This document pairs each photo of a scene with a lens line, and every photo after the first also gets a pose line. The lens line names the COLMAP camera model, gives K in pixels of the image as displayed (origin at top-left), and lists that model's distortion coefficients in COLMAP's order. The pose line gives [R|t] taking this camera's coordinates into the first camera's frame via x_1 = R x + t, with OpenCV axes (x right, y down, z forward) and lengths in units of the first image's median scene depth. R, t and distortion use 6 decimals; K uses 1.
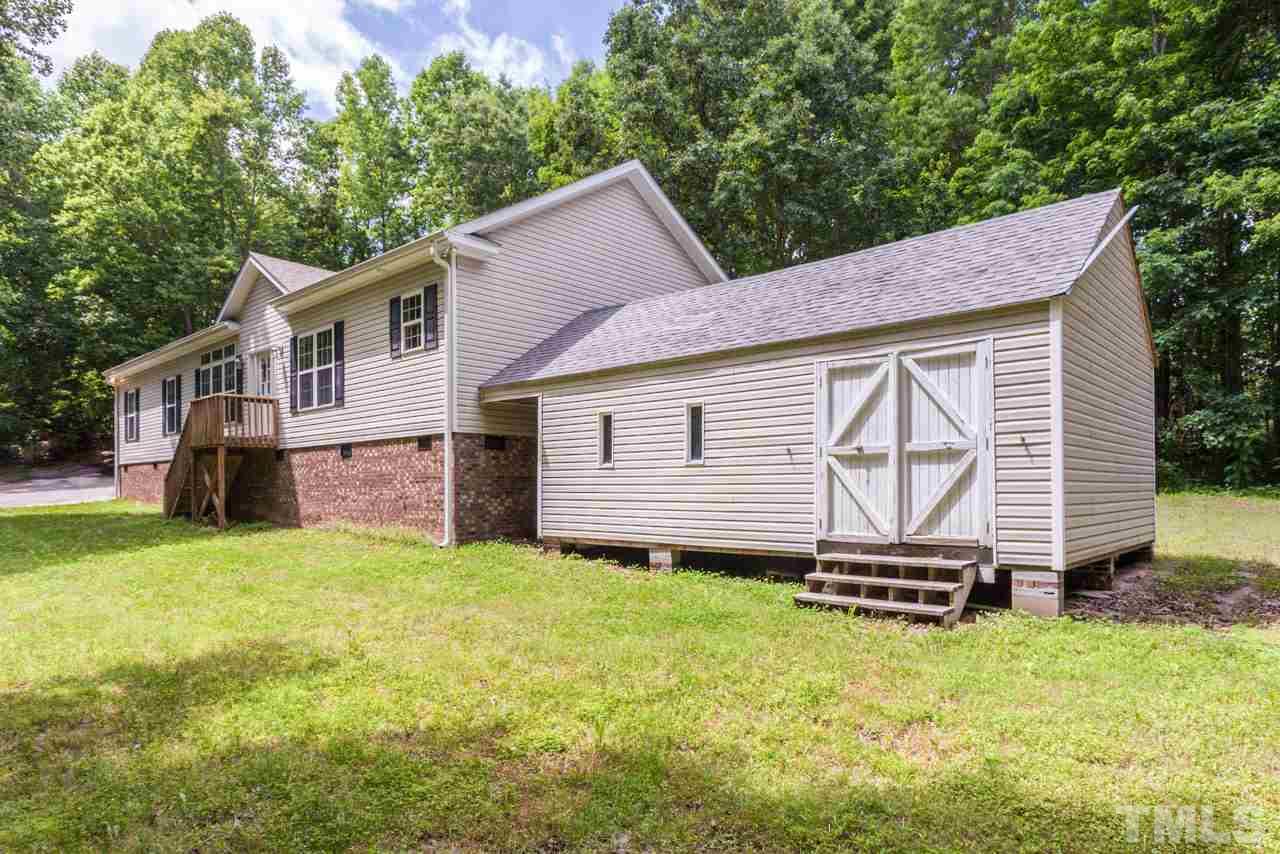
lens RADIAL K [[737.9, 0, 644.6], [0, 737.9, 490.4], [0, 0, 1]] dist [0.002958, -0.001653]
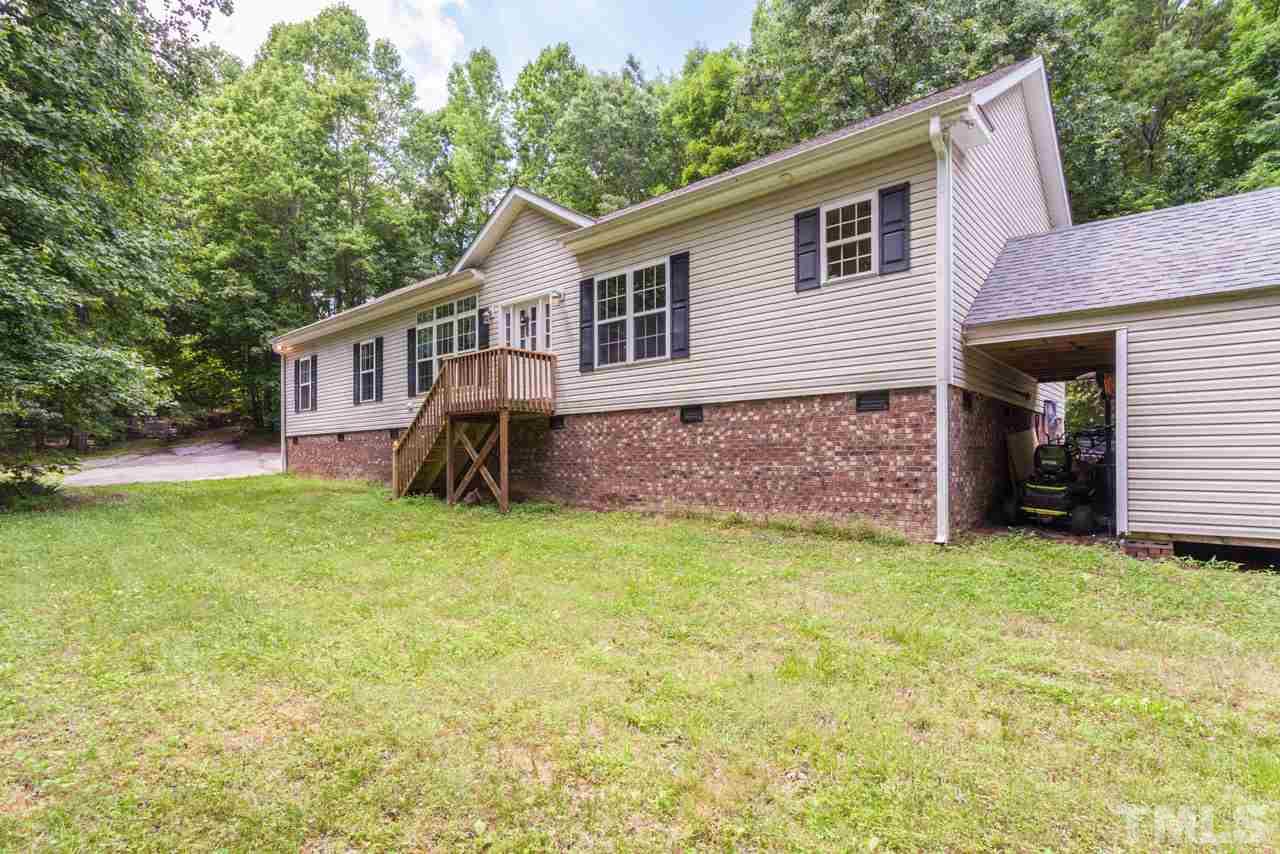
lens RADIAL K [[630.6, 0, 635.9], [0, 630.6, 467.9], [0, 0, 1]] dist [-0.001889, -0.000491]
pose [[0.999935, 0.003949, 0.010733, -0.416528], [-0.003985, 0.999987, 0.003332, 0.001590], [-0.010720, -0.003375, 0.999937, 0.281883]]
